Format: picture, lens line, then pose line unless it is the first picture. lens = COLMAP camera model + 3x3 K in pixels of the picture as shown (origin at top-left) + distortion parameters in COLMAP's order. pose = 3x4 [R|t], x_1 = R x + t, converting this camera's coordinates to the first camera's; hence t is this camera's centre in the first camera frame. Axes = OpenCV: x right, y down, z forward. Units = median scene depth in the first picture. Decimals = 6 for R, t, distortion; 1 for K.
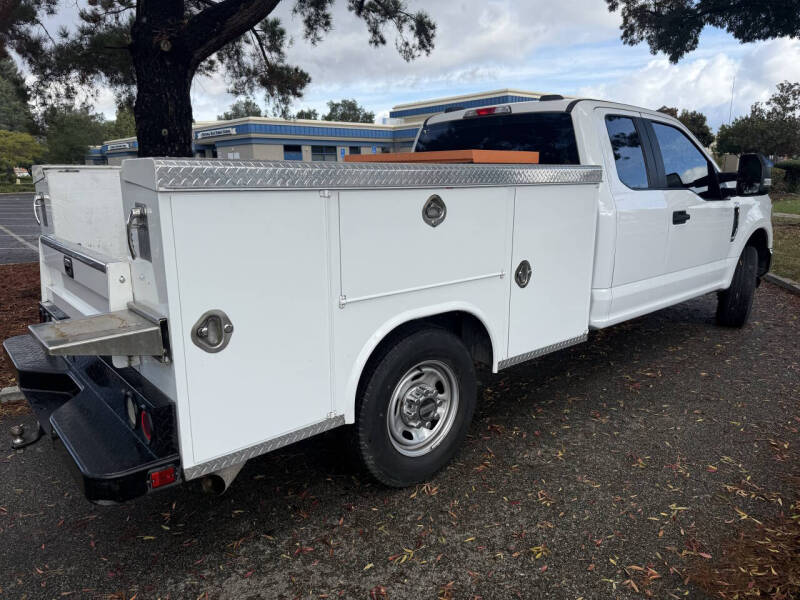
lens RADIAL K [[559.2, 0, 404.2], [0, 559.2, 301.8], [0, 0, 1]] dist [0.102124, -0.157732]
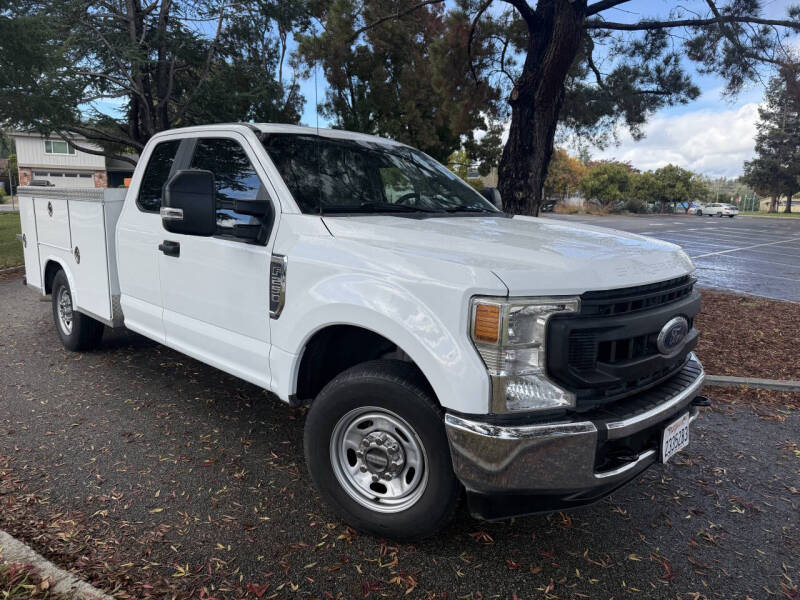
lens RADIAL K [[568.2, 0, 391.6], [0, 568.2, 300.1], [0, 0, 1]] dist [0.069306, -0.093578]
pose [[0.062498, 0.178062, -0.982033, 0.487256], [-0.246523, 0.956222, 0.157692, -0.103762], [0.967120, 0.232238, 0.103659, 0.442935]]
